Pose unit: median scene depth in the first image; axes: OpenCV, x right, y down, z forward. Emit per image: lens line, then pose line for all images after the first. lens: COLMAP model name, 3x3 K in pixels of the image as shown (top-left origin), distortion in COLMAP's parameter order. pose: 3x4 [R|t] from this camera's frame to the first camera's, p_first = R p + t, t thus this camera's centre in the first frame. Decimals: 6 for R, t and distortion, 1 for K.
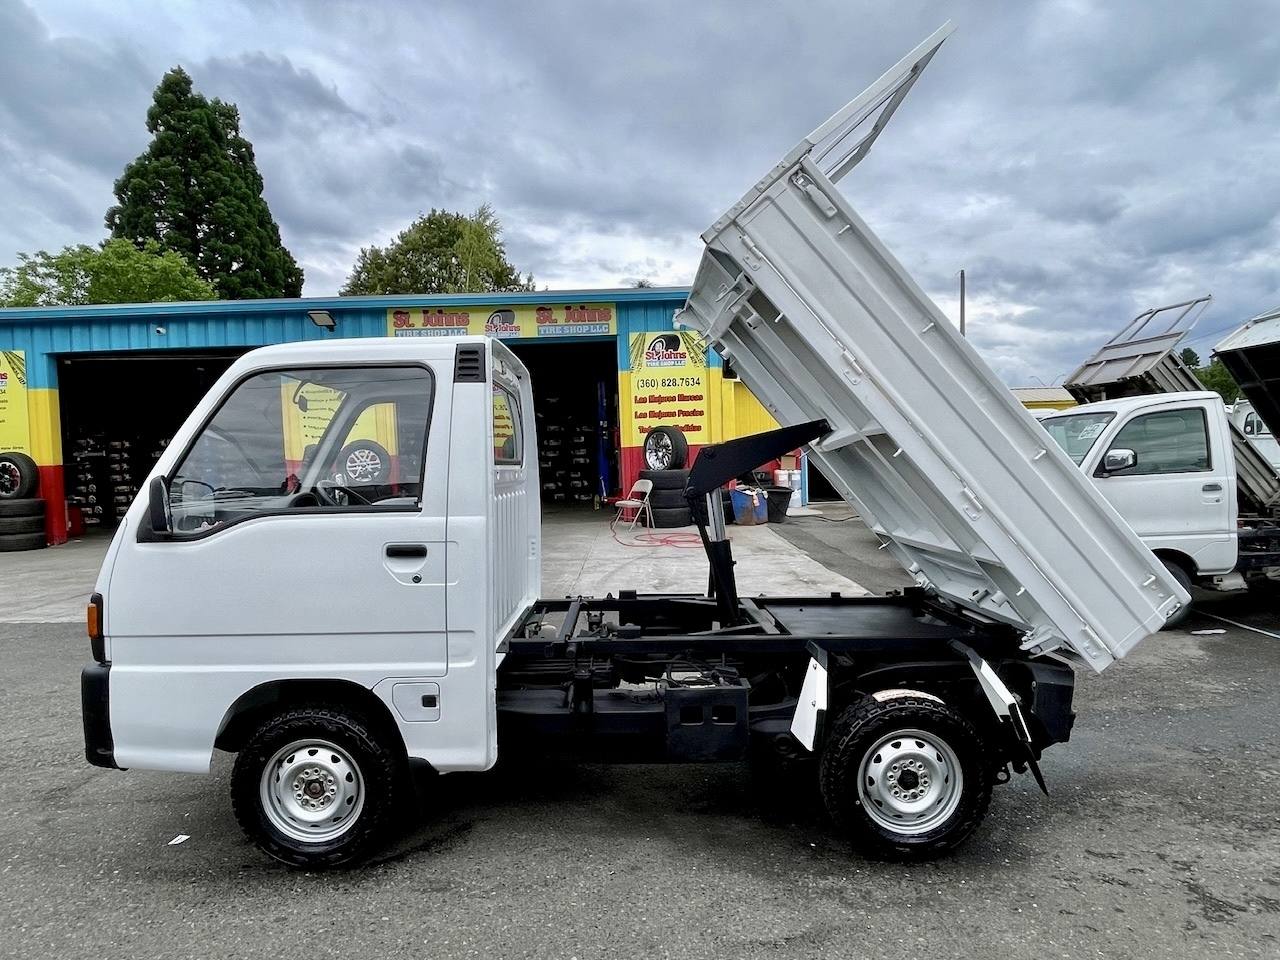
lens RADIAL K [[787.3, 0, 634.4], [0, 787.3, 471.8], [0, 0, 1]] dist [0.020629, -0.022046]
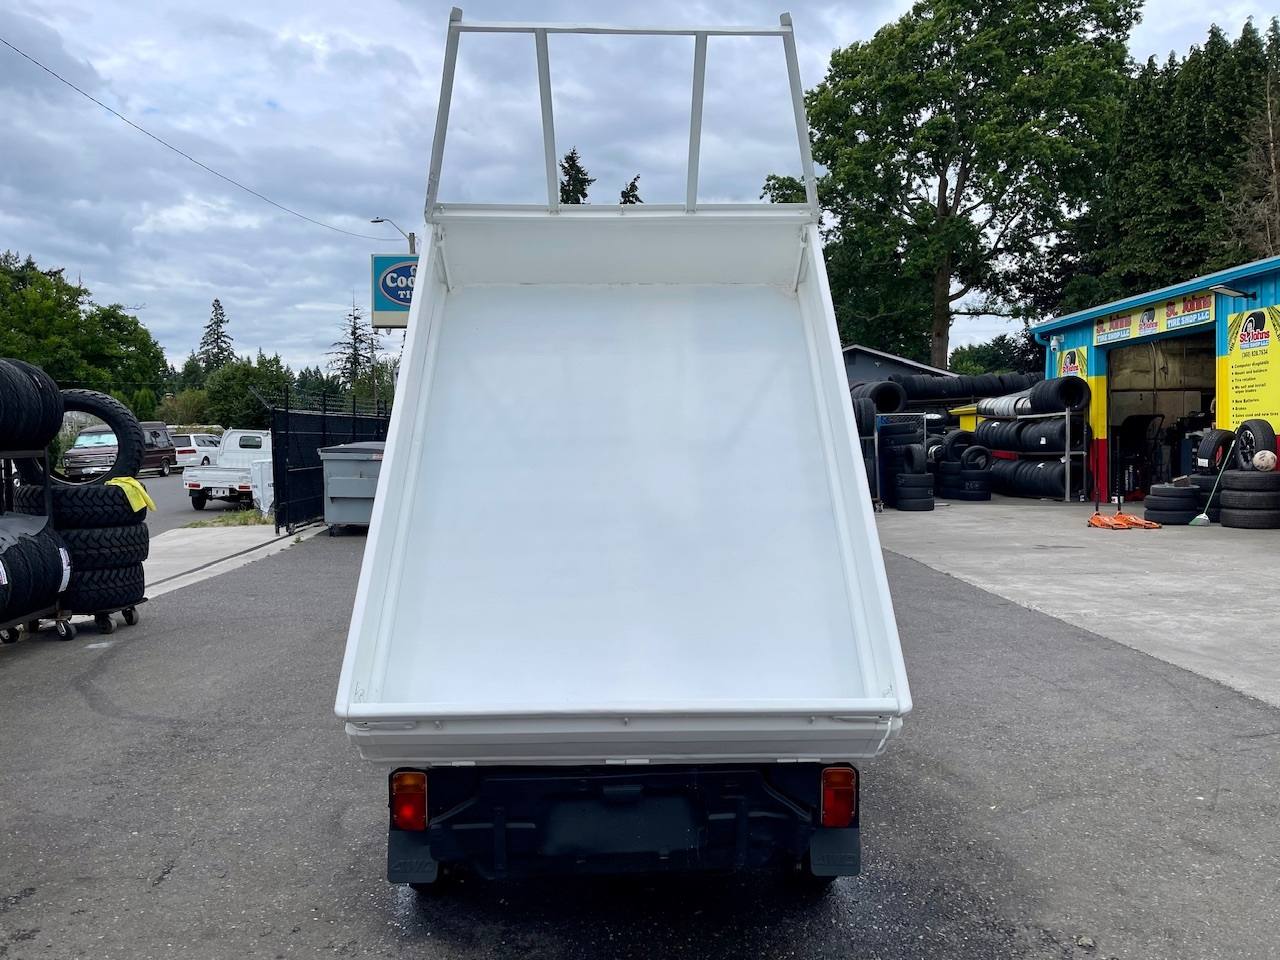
lens RADIAL K [[973.7, 0, 646.6], [0, 973.7, 492.5], [0, 0, 1]] dist [0.079096, -0.105605]
pose [[0.027187, 0.077737, -0.996603, 0.789807], [-0.004403, 0.996971, 0.077646, -0.063015], [0.999621, 0.002277, 0.027447, 0.623628]]
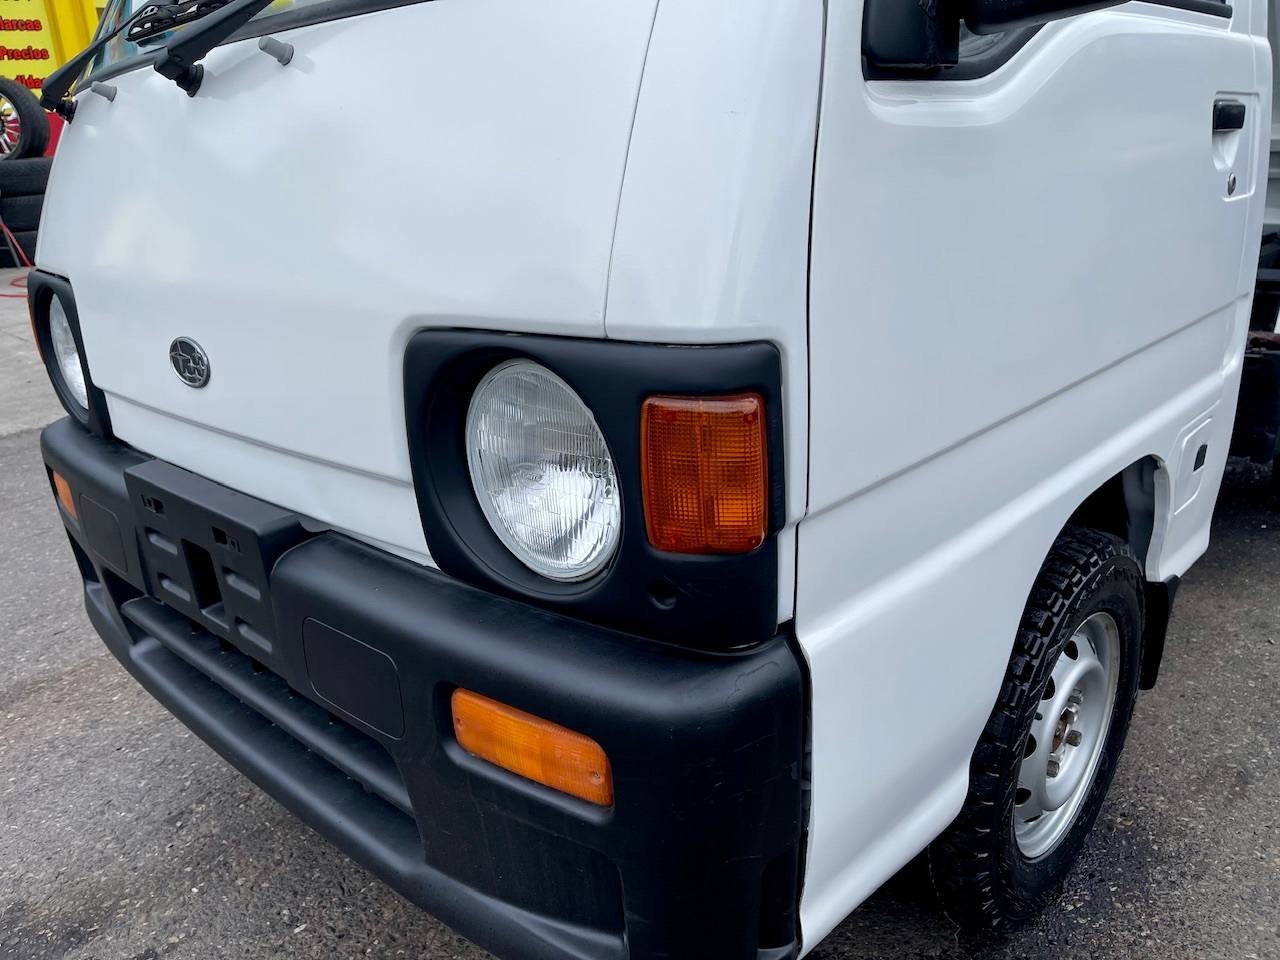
lens RADIAL K [[973.7, 0, 642.8], [0, 973.7, 493.2], [0, 0, 1]] dist [0.079096, -0.105605]
pose [[0.674287, -0.260290, 0.691076, -0.440261], [0.044534, 0.948452, 0.313777, 0.055087], [-0.737126, -0.180799, 0.651120, 0.420136]]
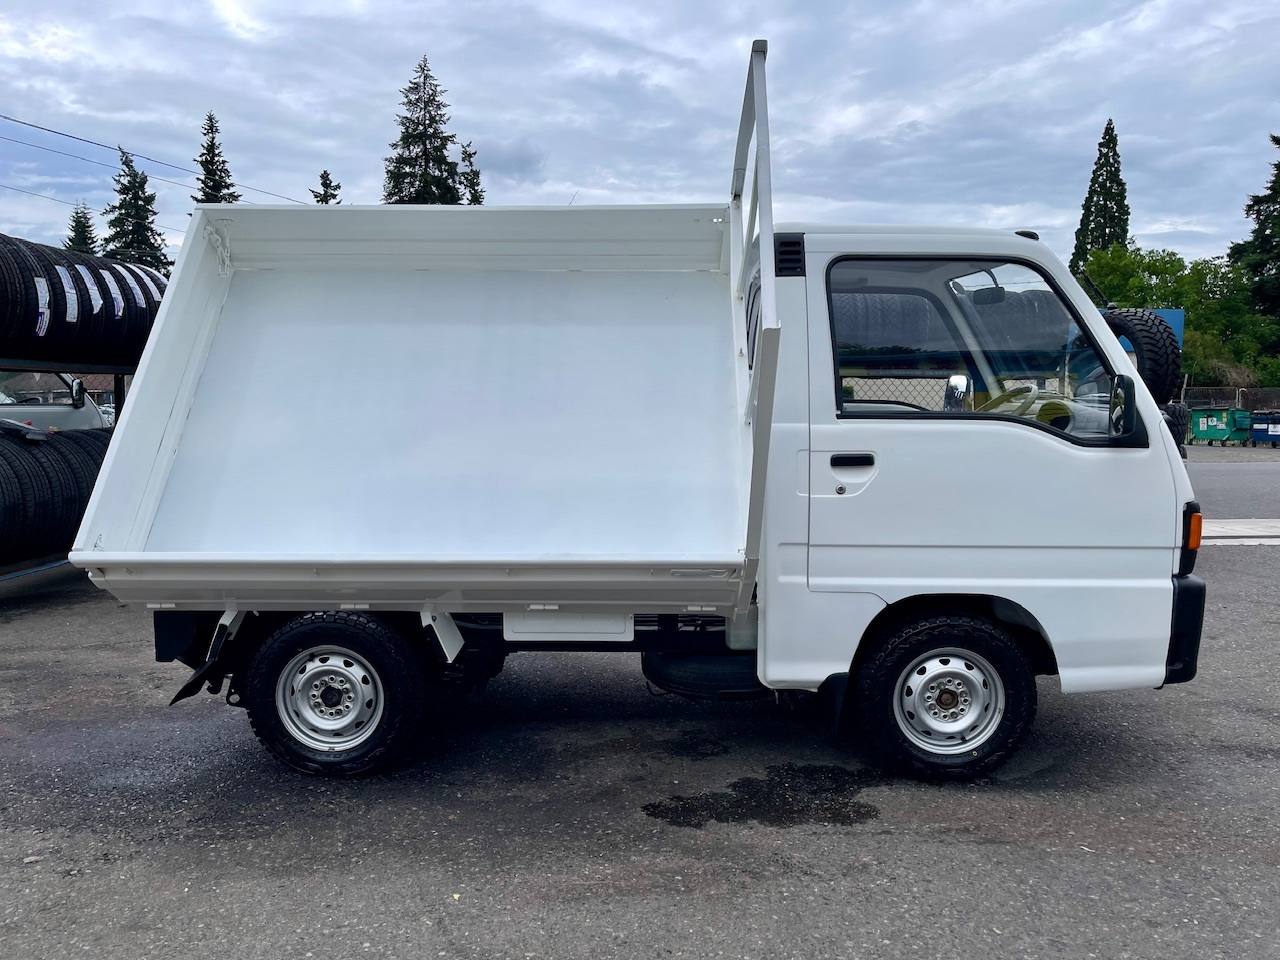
lens RADIAL K [[973.7, 0, 635.3], [0, 973.7, 481.1], [0, 0, 1]] dist [0.079096, -0.105605]
pose [[-0.999109, 0.017644, 0.038344, -0.038632], [0.021044, 0.995703, 0.090177, 0.008059], [-0.036589, 0.090904, -0.995187, 1.336886]]
